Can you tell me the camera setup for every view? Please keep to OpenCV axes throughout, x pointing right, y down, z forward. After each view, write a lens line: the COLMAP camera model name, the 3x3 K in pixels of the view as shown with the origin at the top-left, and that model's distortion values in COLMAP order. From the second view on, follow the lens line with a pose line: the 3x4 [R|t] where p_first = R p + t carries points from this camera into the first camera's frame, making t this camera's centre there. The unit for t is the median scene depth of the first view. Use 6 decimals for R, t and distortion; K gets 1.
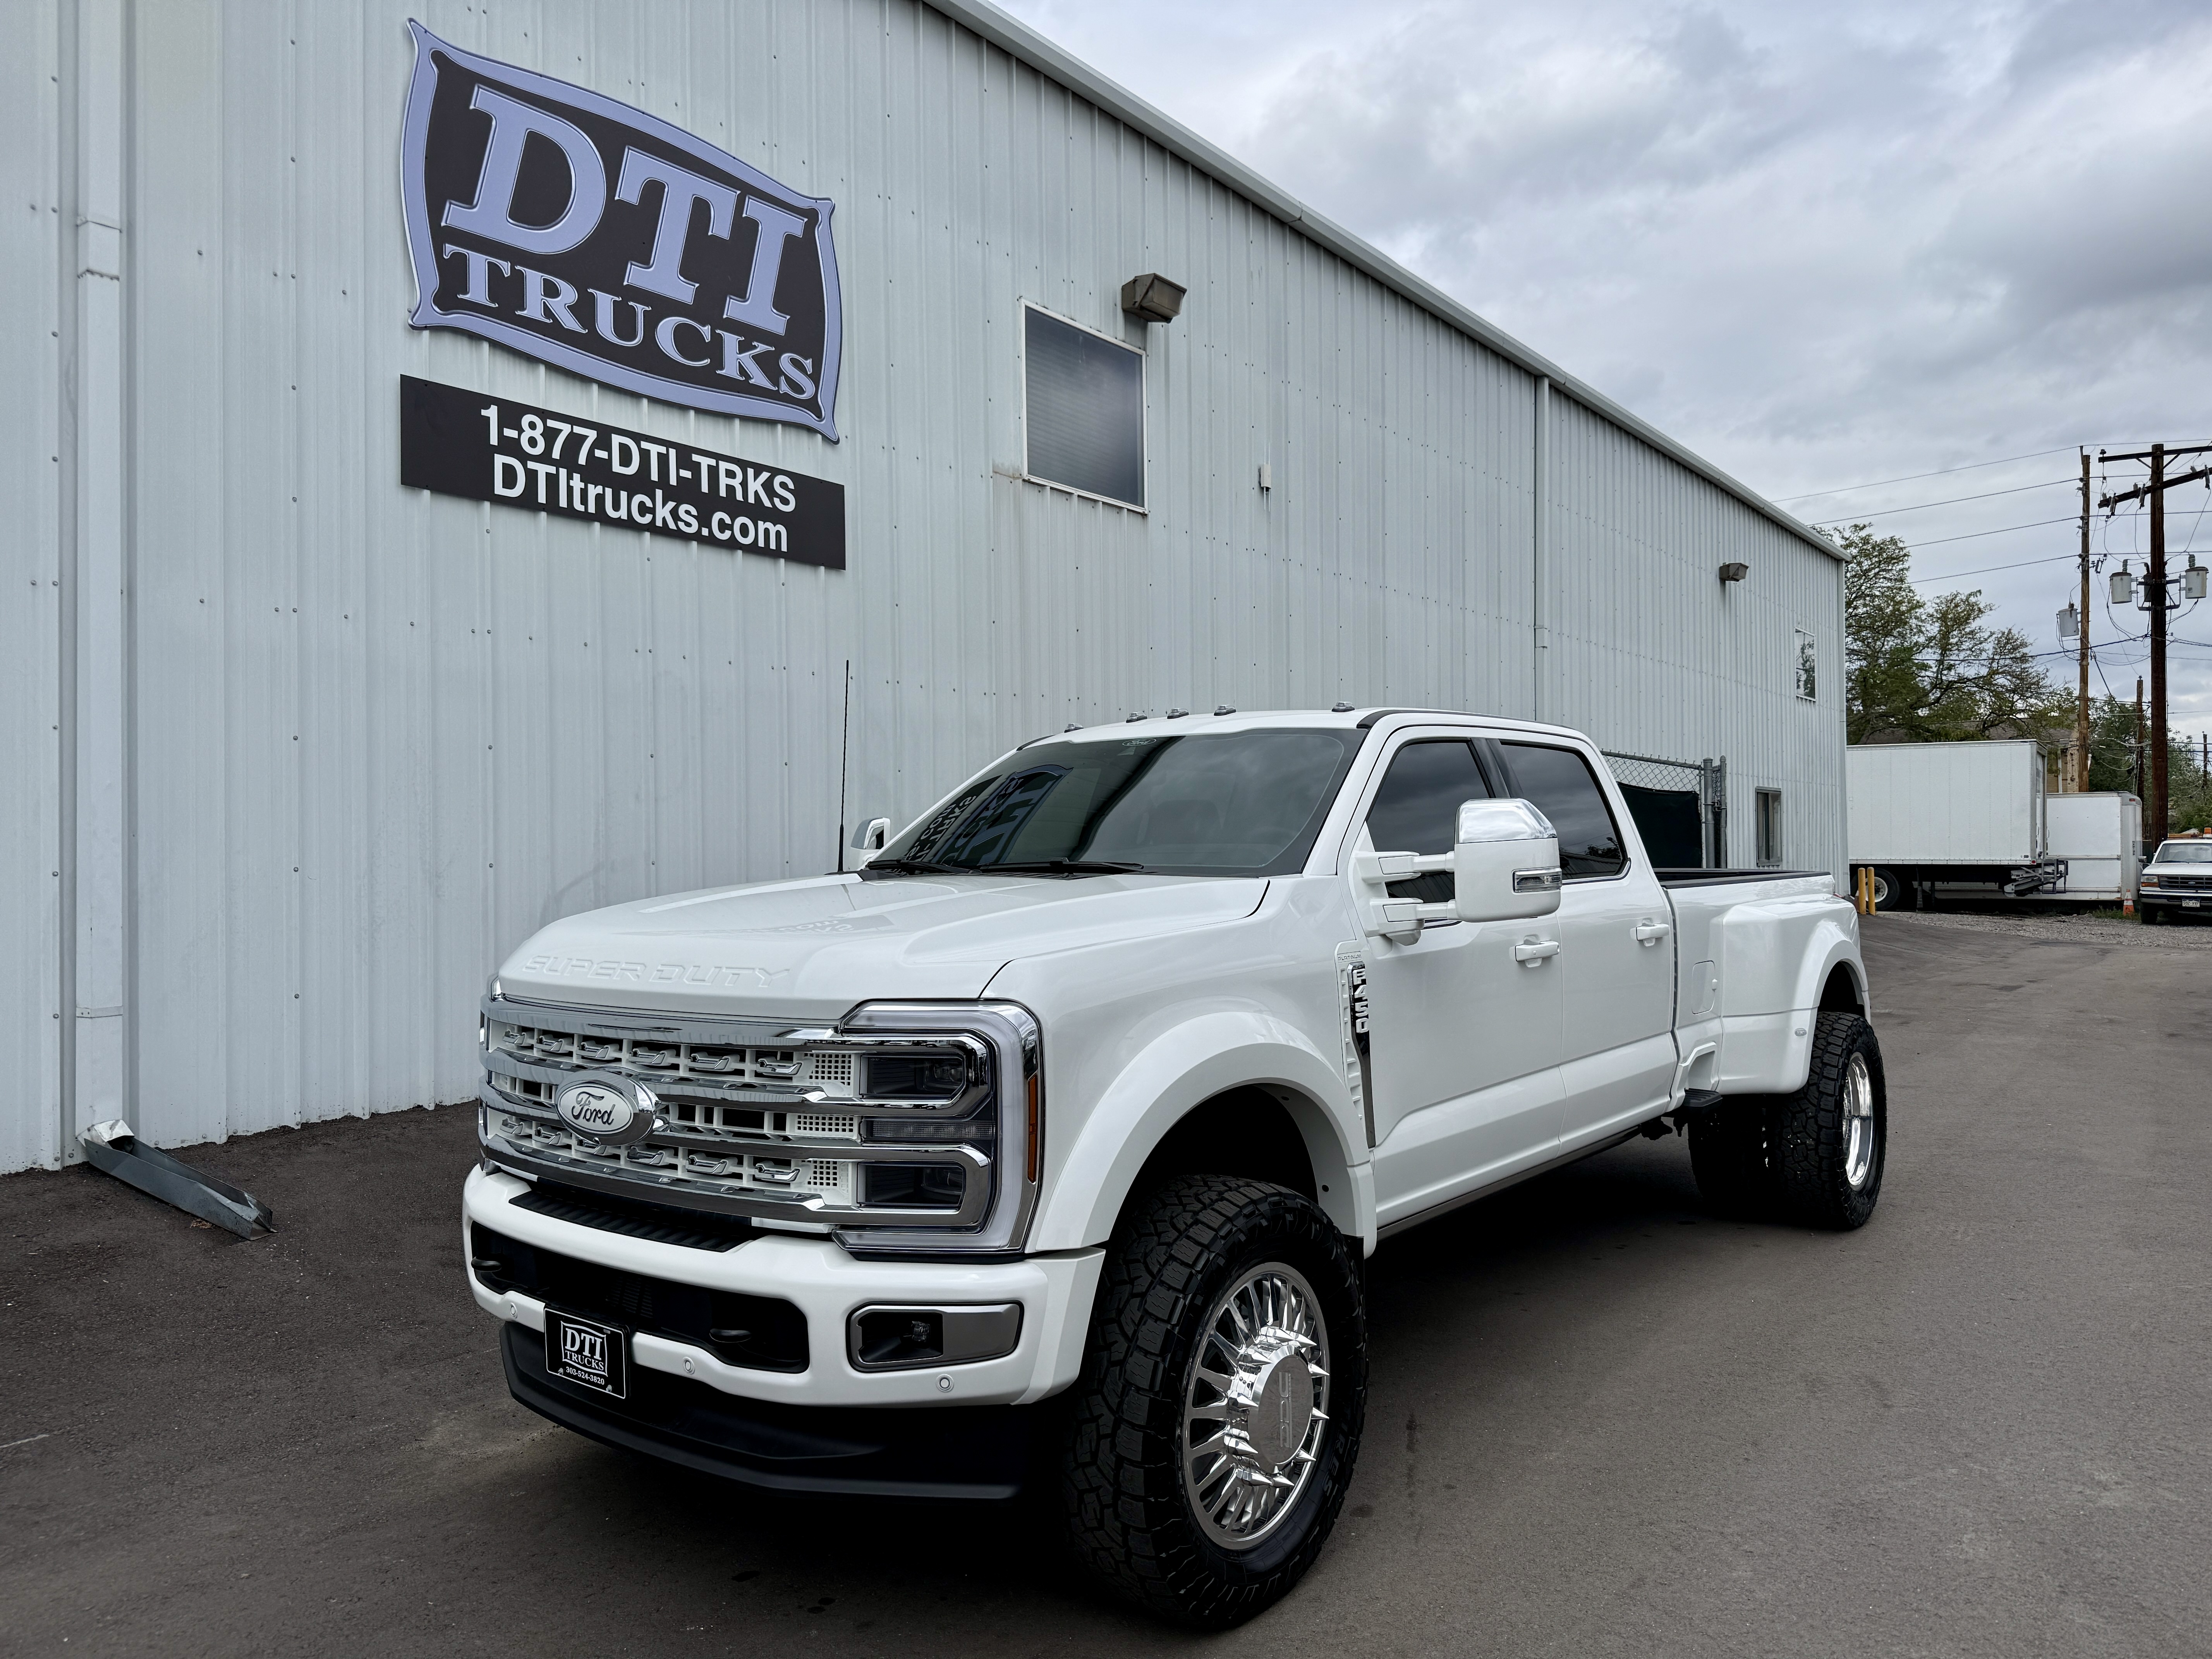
lens RADIAL K [[1555.4, 0, 1114.0], [0, 1555.4, 851.7], [0, 0, 1]] dist [0.039187, -0.043732]
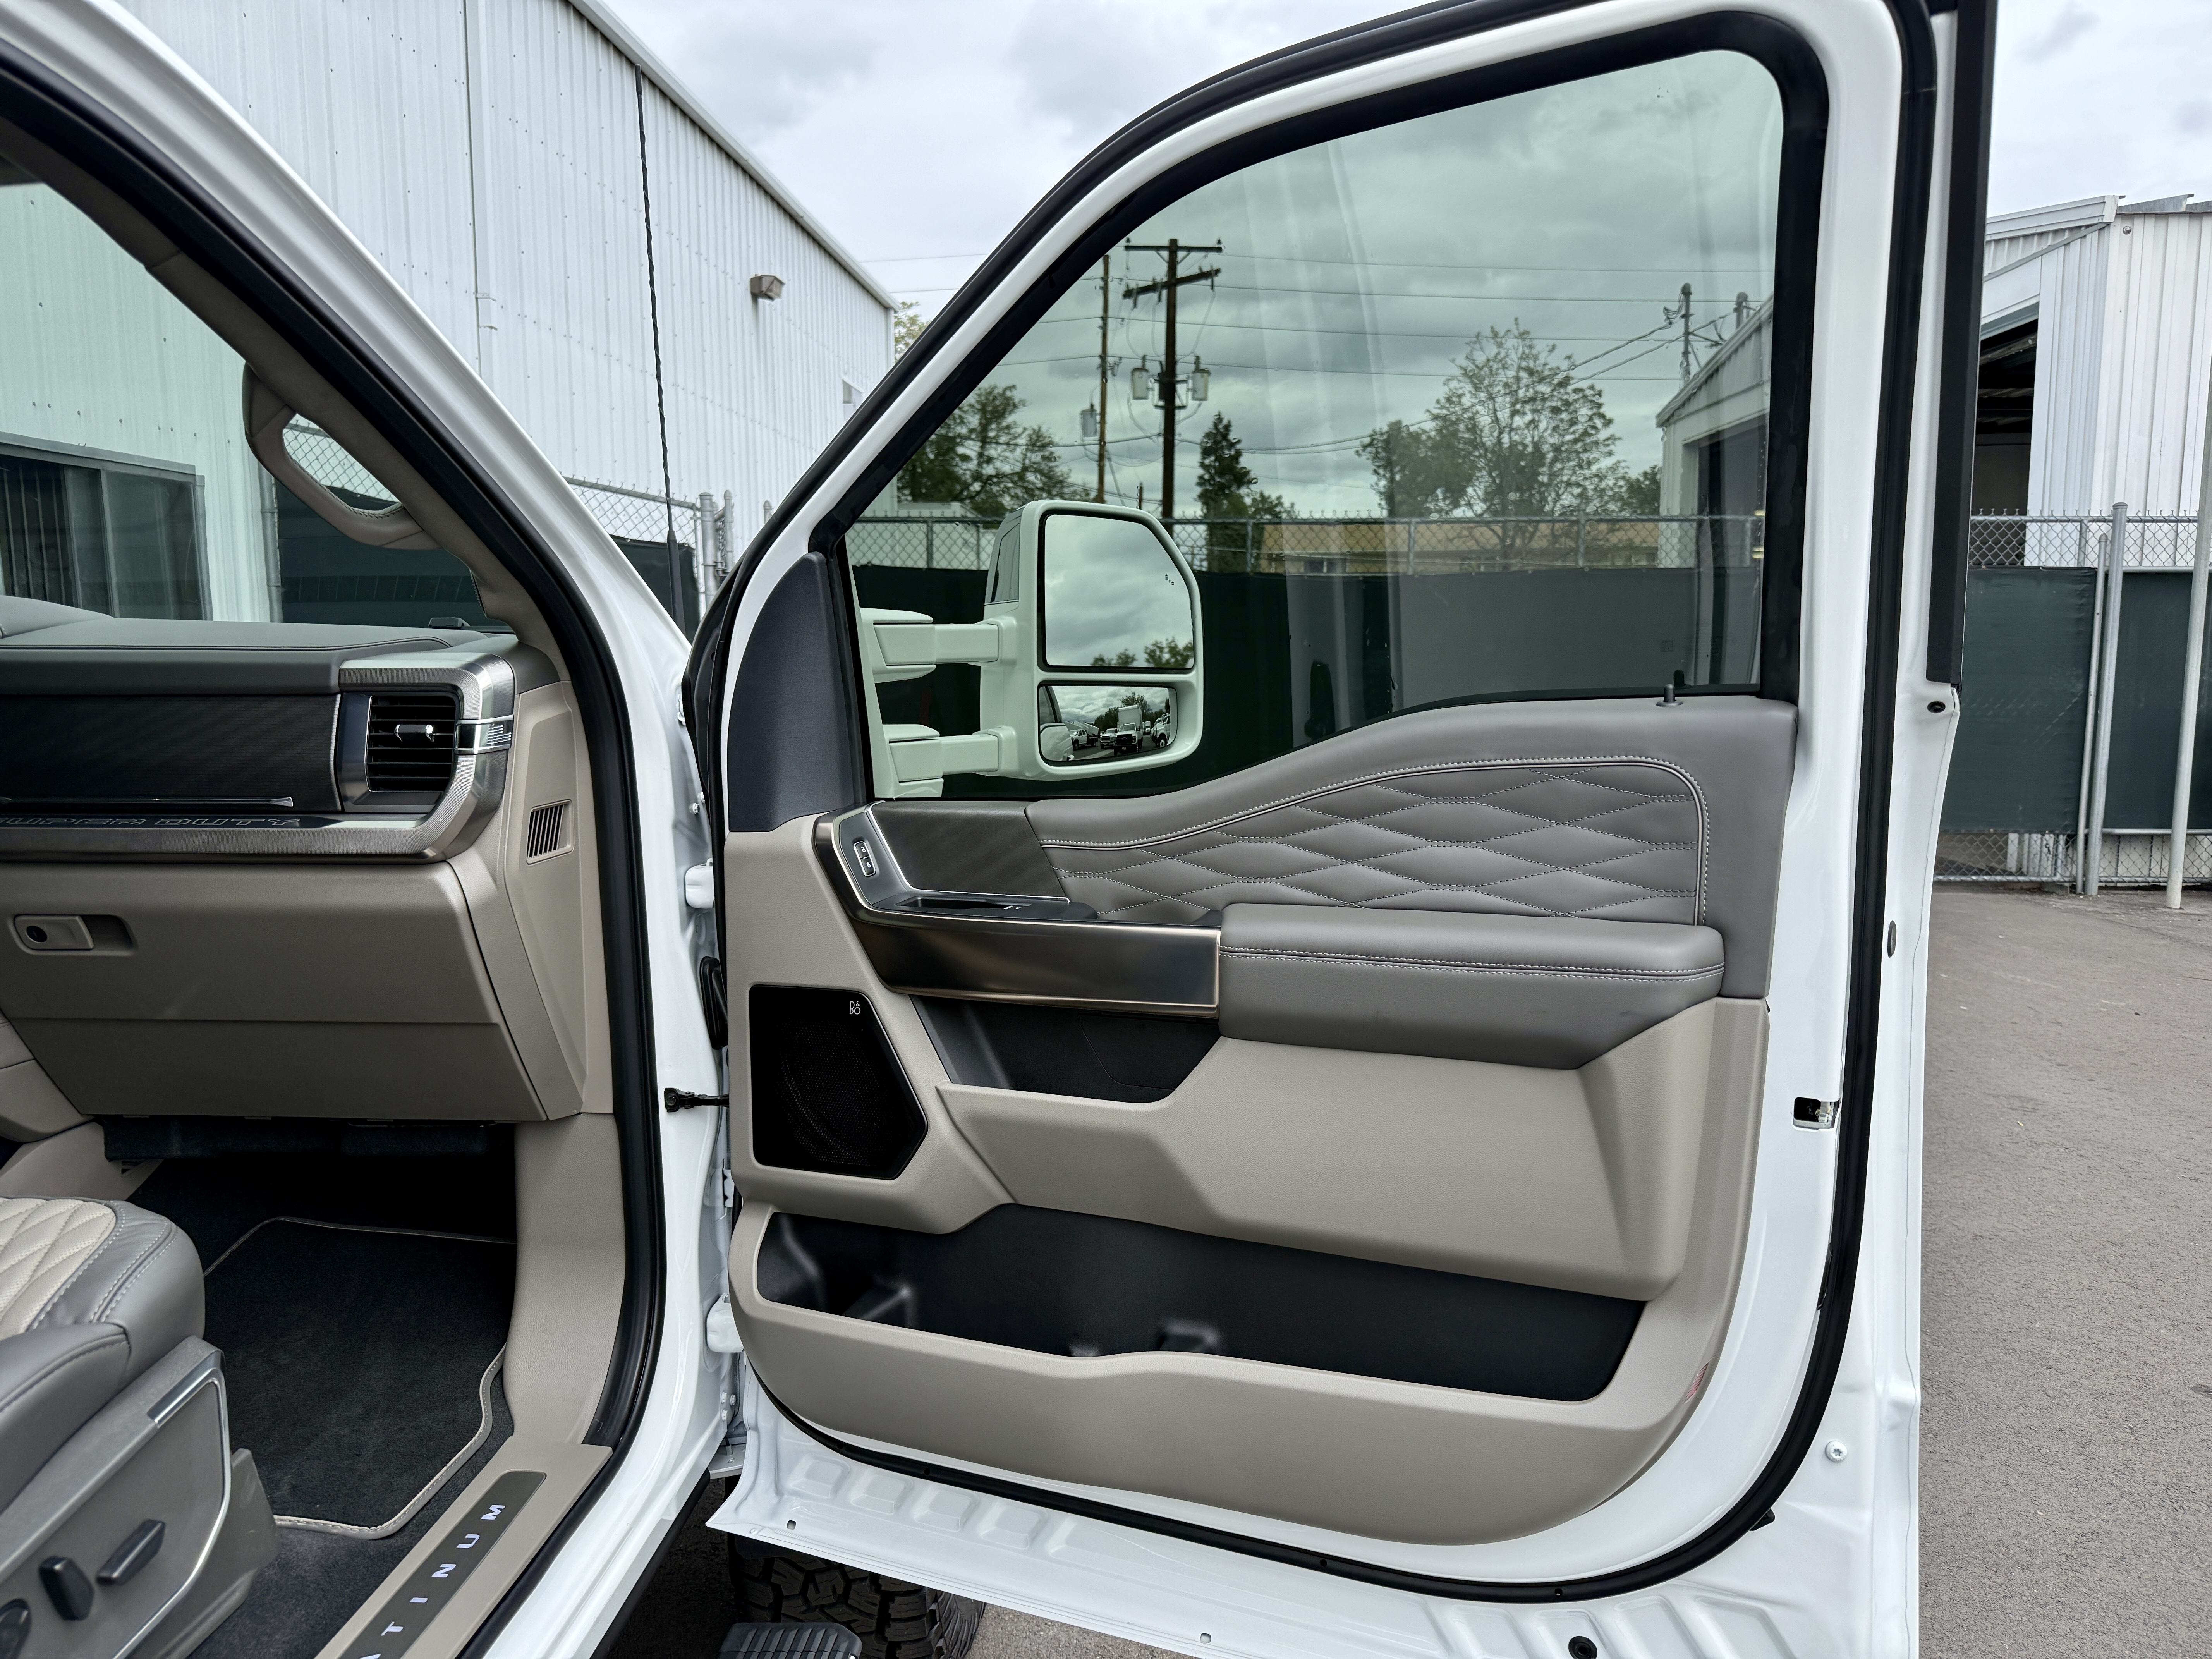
lens RADIAL K [[1555.4, 0, 1106.4], [0, 1555.4, 848.3], [0, 0, 1]] dist [0.039187, -0.043732]
pose [[0.842216, -0.063613, 0.535375, 0.270761], [-0.008311, 0.991365, 0.130869, -0.000894], [-0.539076, -0.114669, 0.834414, 0.590408]]
